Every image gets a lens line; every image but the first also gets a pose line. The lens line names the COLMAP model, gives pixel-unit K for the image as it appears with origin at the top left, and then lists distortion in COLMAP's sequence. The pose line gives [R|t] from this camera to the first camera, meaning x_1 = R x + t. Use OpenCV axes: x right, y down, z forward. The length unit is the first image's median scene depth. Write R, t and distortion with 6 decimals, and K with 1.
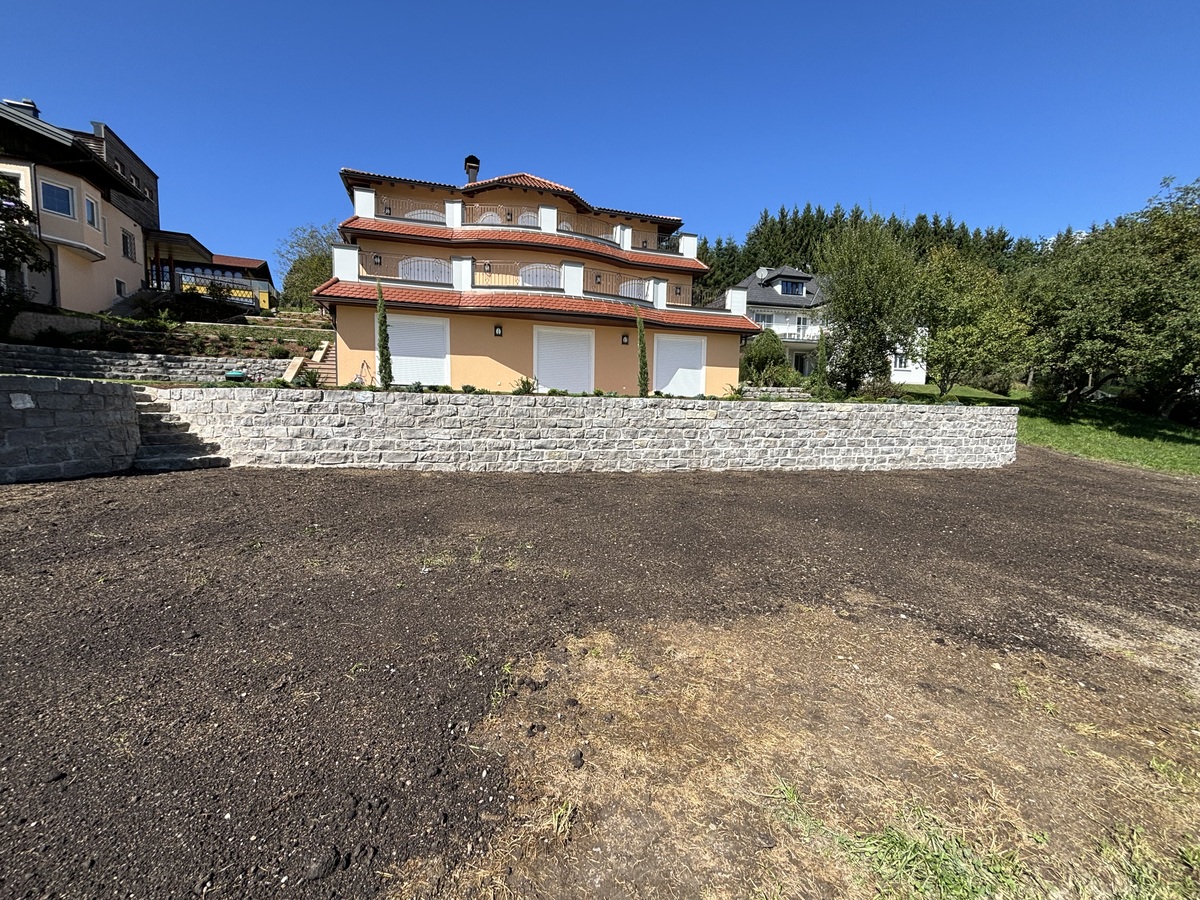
lens RADIAL K [[489.3, 0, 614.6], [0, 489.3, 452.1], [0, 0, 1]] dist [-0.010554, 0.000289]
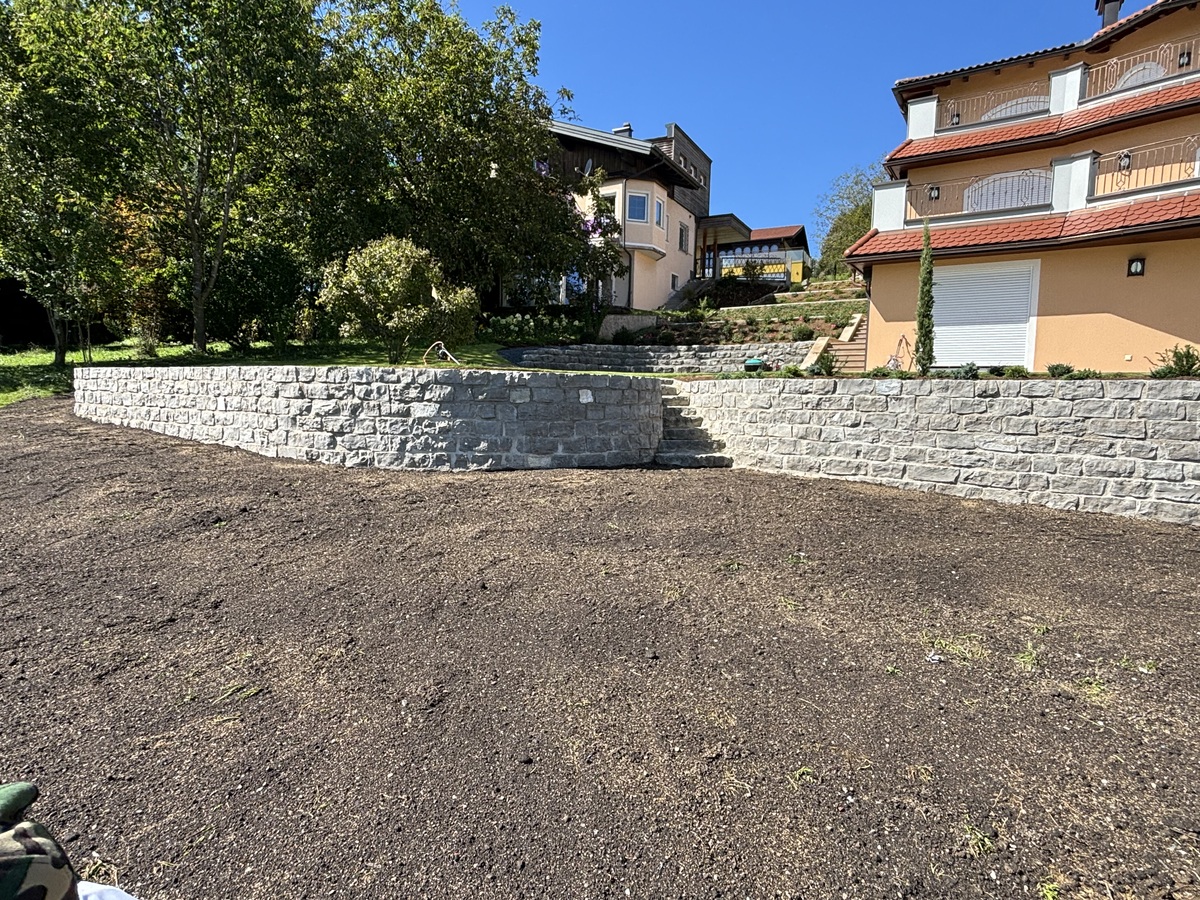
lens RADIAL K [[652.2, 0, 608.1], [0, 652.2, 452.6], [0, 0, 1]] dist [0.019037, -0.028011]
pose [[0.608042, 0.067650, -0.791017, 0.010678], [-0.070461, 0.997029, 0.031106, -0.015504], [0.790772, 0.036822, 0.611003, 0.073518]]
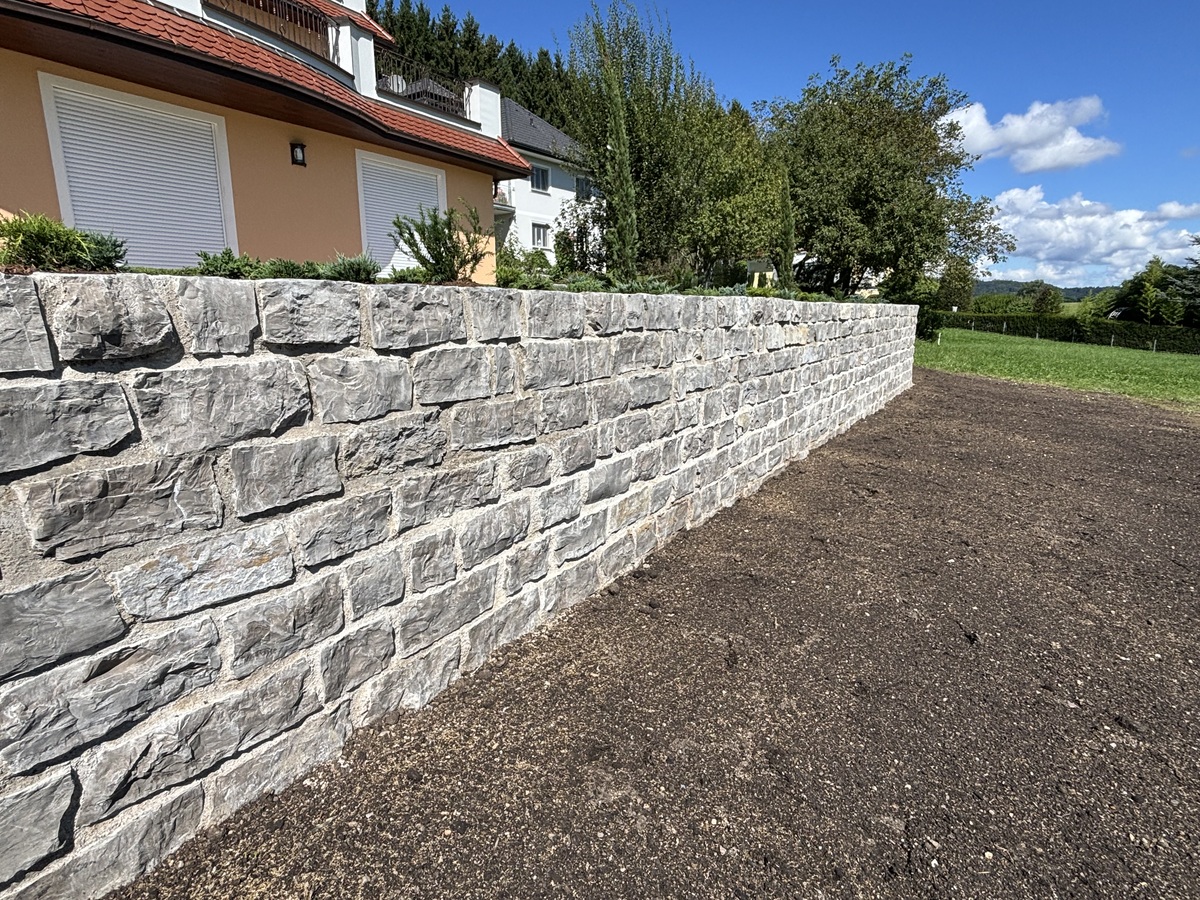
lens RADIAL K [[652.2, 0, 608.1], [0, 652.2, 452.6], [0, 0, 1]] dist [0.019037, -0.028011]
pose [[0.776040, -0.147453, 0.613204, -0.389200], [0.062890, 0.985531, 0.157394, -0.094382], [-0.627540, -0.083580, 0.774085, 0.800479]]
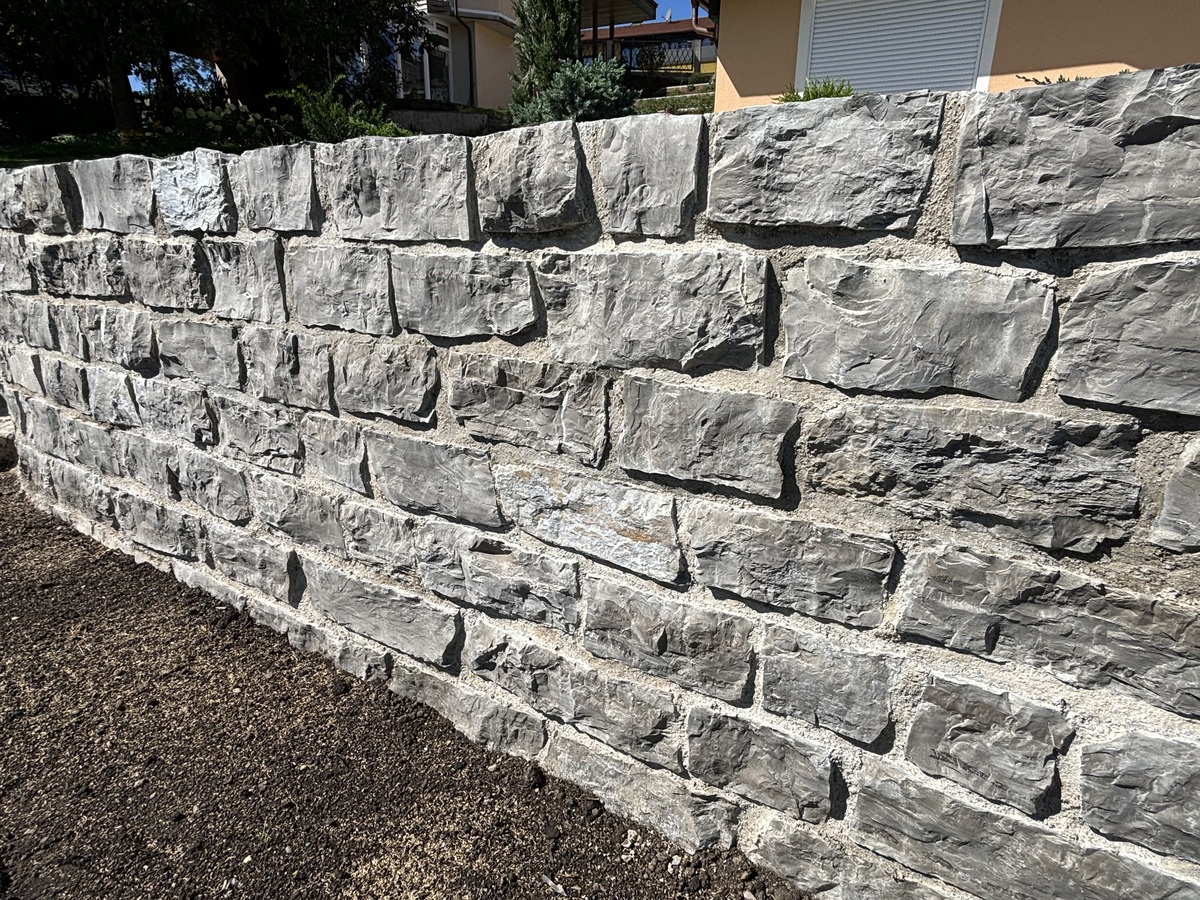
lens RADIAL K [[653.5, 0, 600.0], [0, 653.5, 450.0], [0, 0, 1]] dist [0.029224, -0.028404]
pose [[0.648584, 0.229720, -0.725650, -0.258266], [-0.057708, 0.965465, 0.254060, -0.091373], [0.758953, -0.122903, 0.639442, 0.923786]]
